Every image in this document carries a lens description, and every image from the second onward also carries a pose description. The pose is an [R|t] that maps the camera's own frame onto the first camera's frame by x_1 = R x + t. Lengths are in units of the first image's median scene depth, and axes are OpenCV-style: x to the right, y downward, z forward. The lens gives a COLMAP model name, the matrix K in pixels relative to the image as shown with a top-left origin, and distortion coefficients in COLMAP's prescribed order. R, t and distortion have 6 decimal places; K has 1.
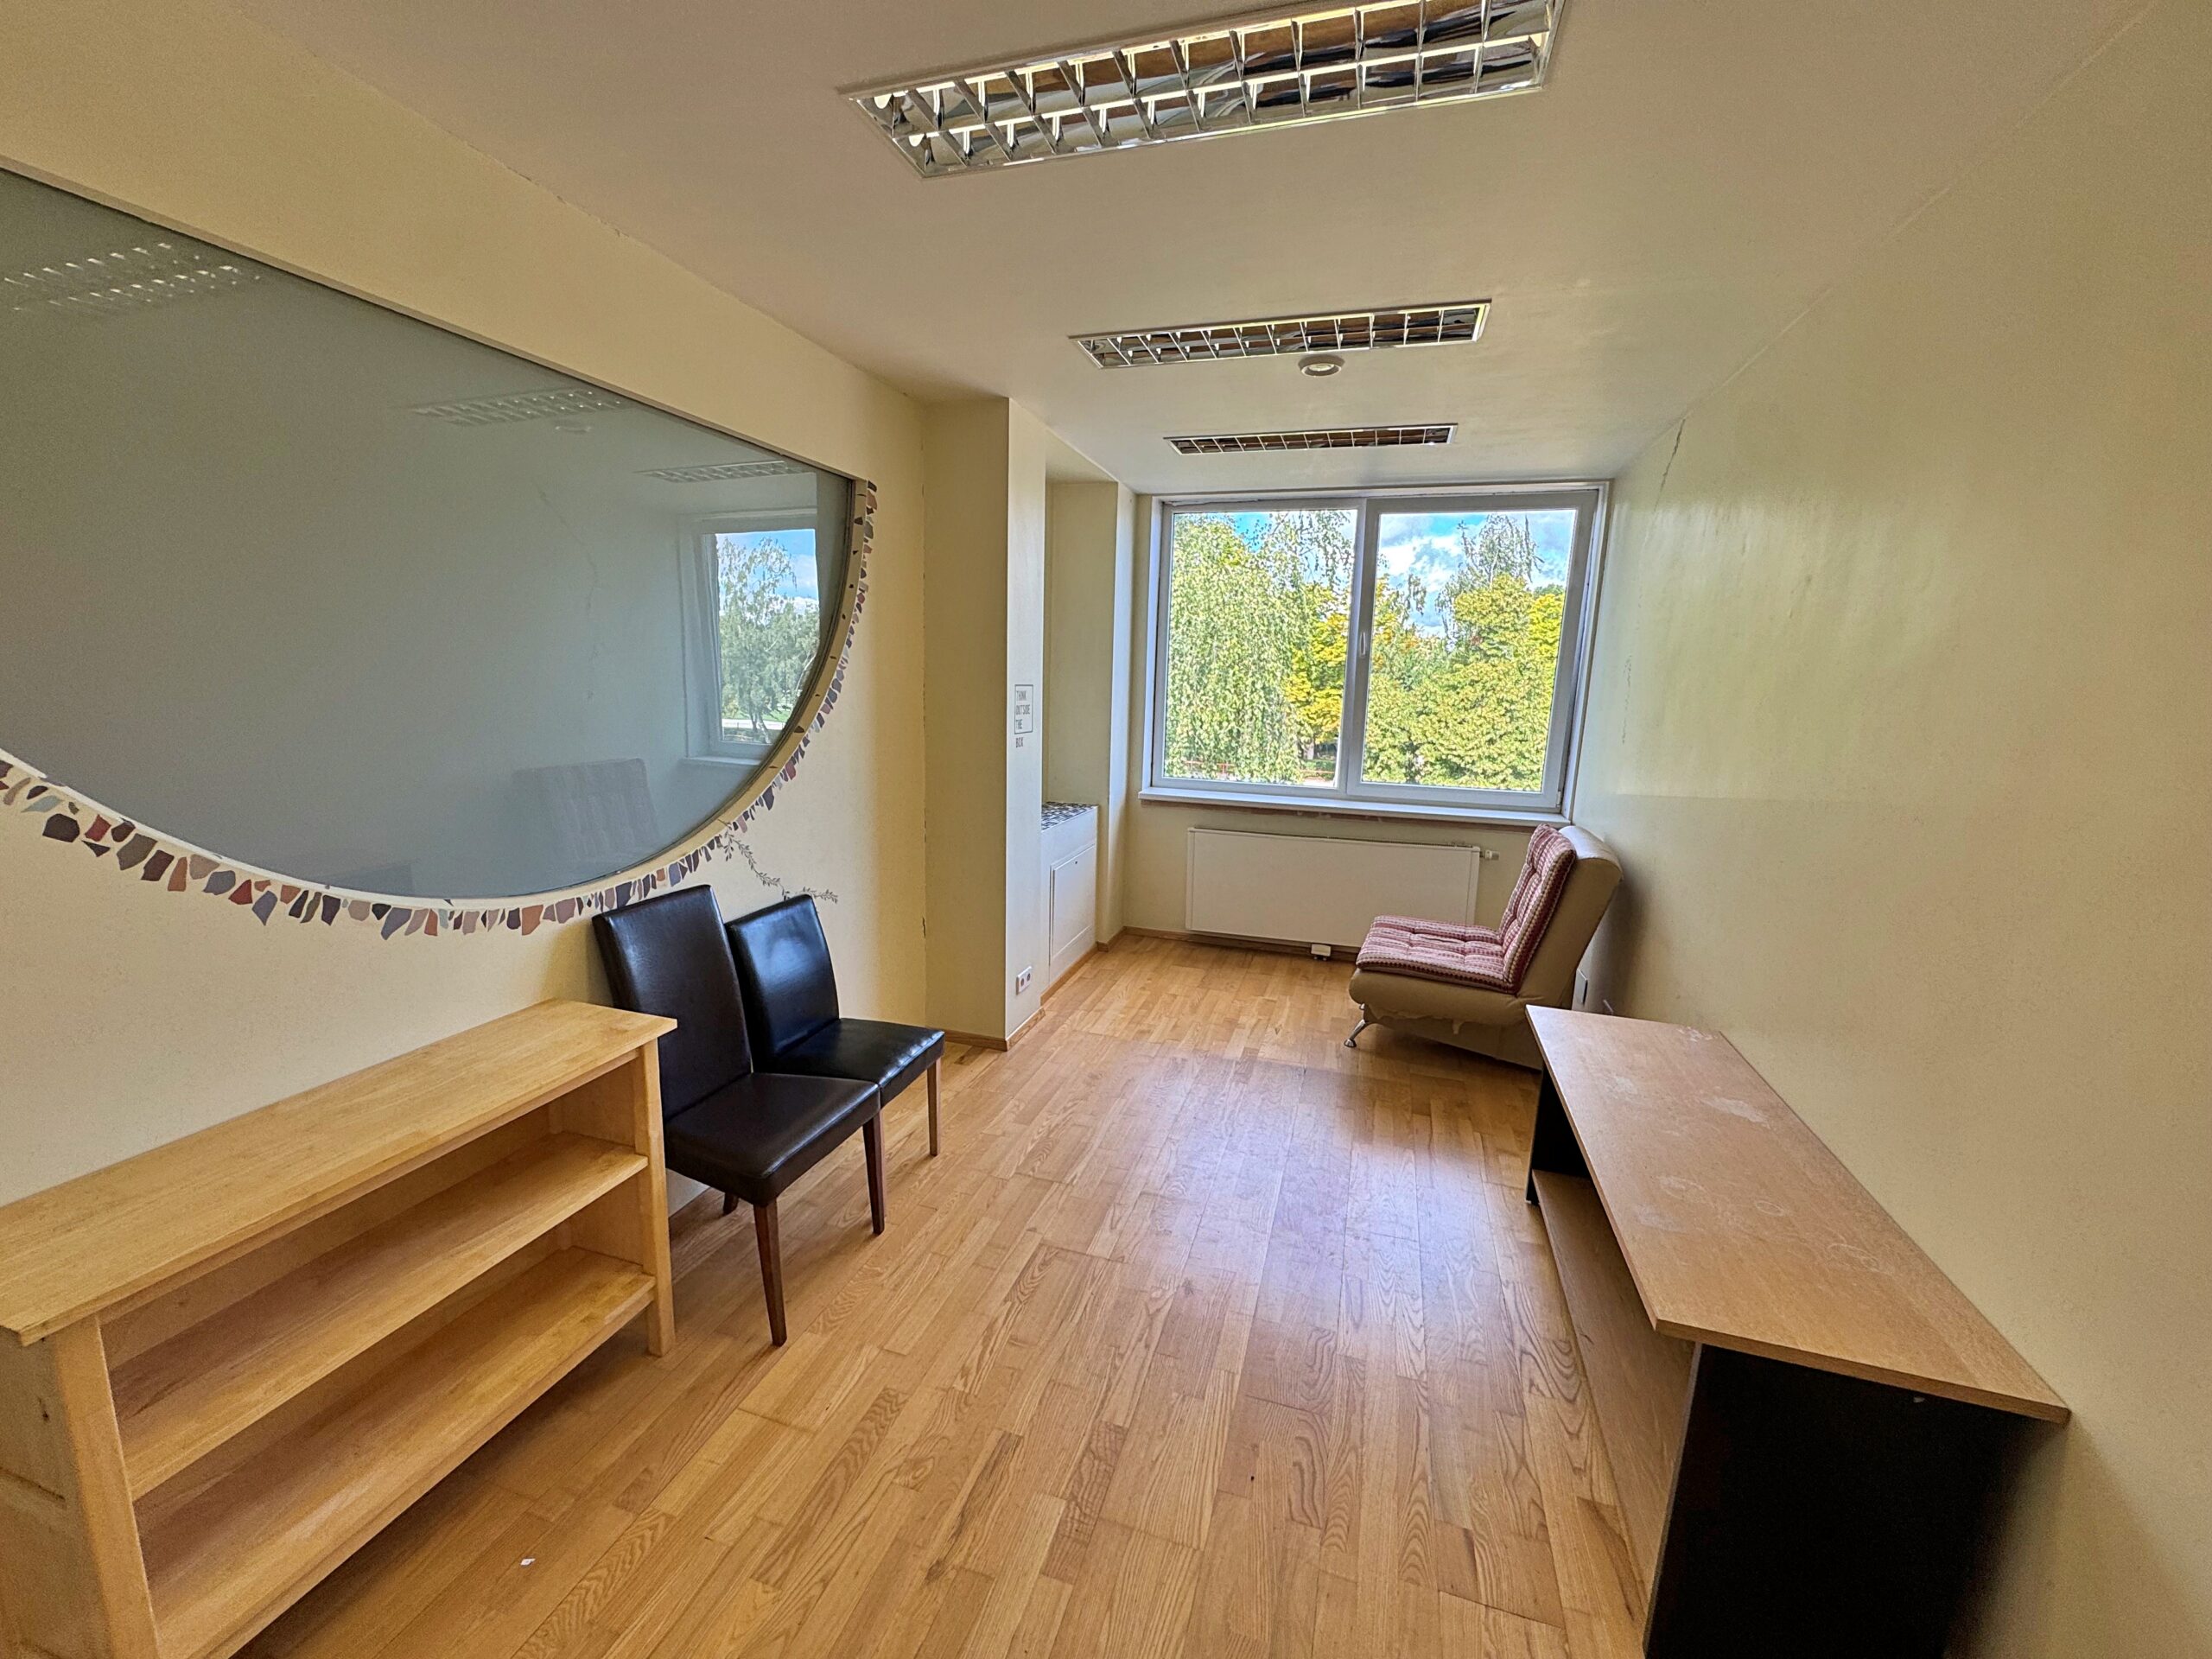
lens RADIAL K [[882.3, 0, 1105.0], [0, 882.3, 828.4], [0, 0, 1]] dist [-0.002633, 0.000834]
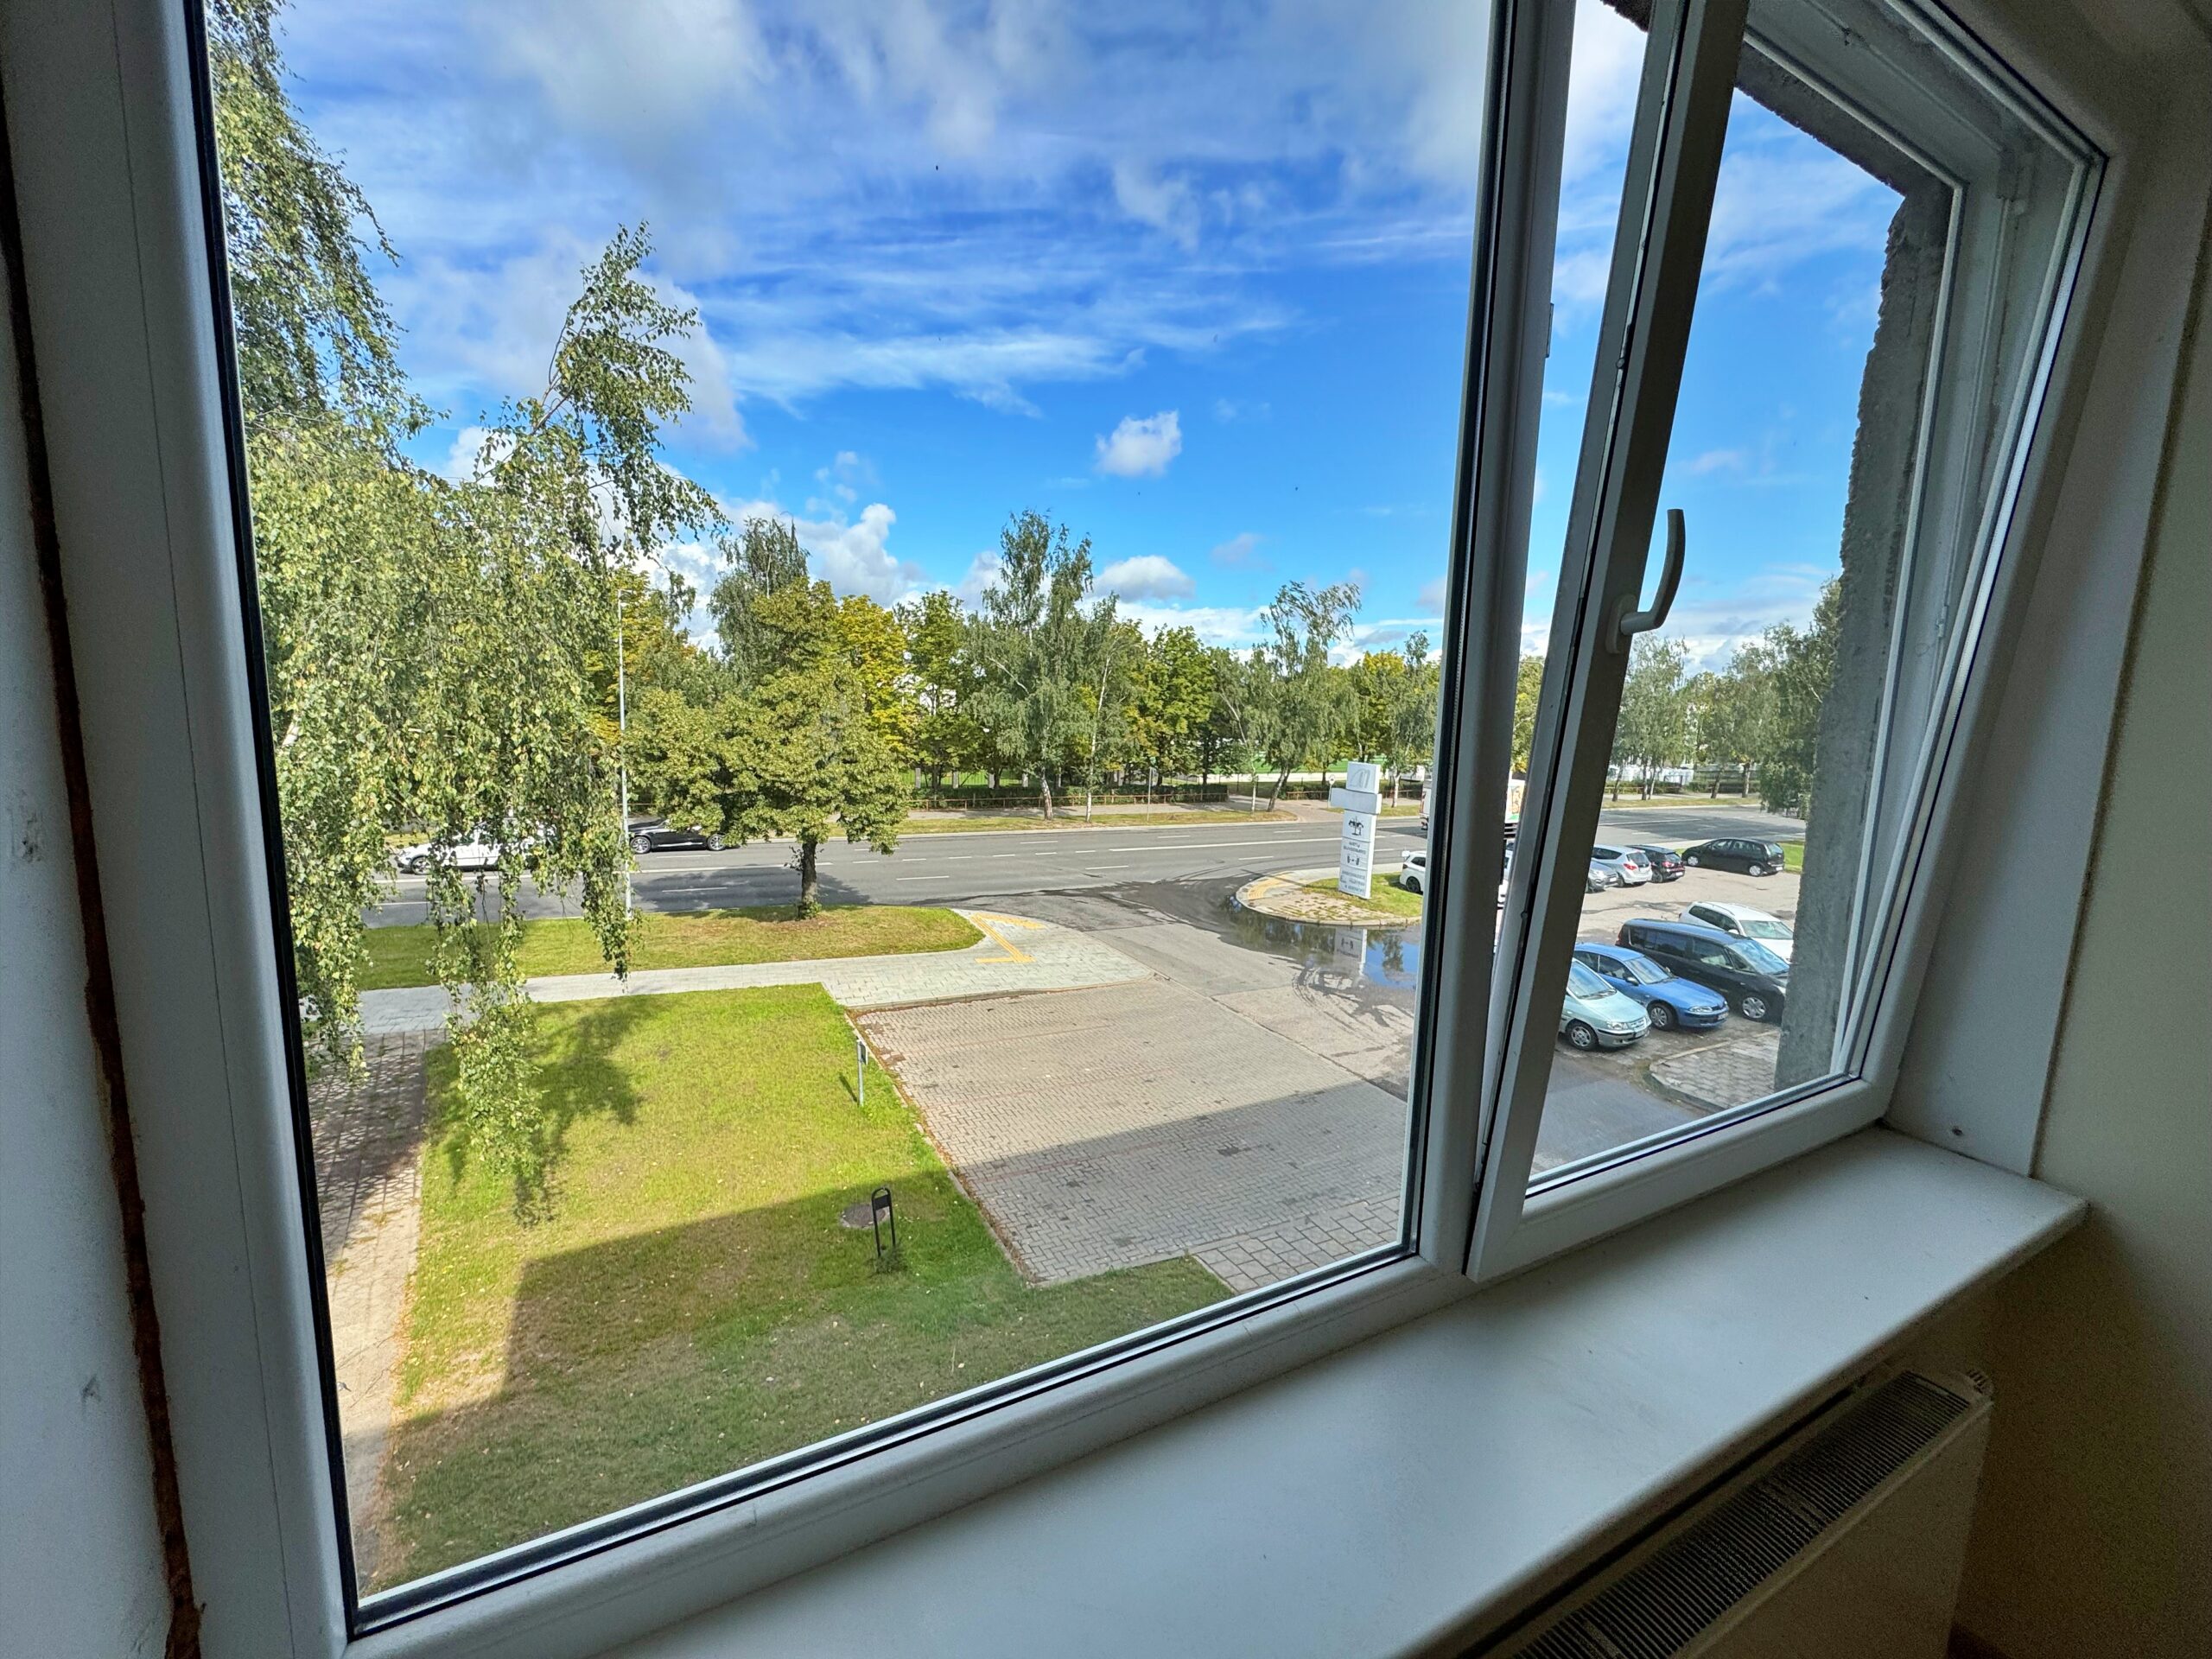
lens RADIAL K [[882.3, 0, 1100.9], [0, 882.3, 826.8], [0, 0, 1]] dist [-0.002633, 0.000834]
pose [[0.706706, -0.101454, 0.700196, 0.015196], [0.110848, 0.993321, 0.032048, -0.033836], [-0.698770, 0.054967, 0.713231, 0.181718]]
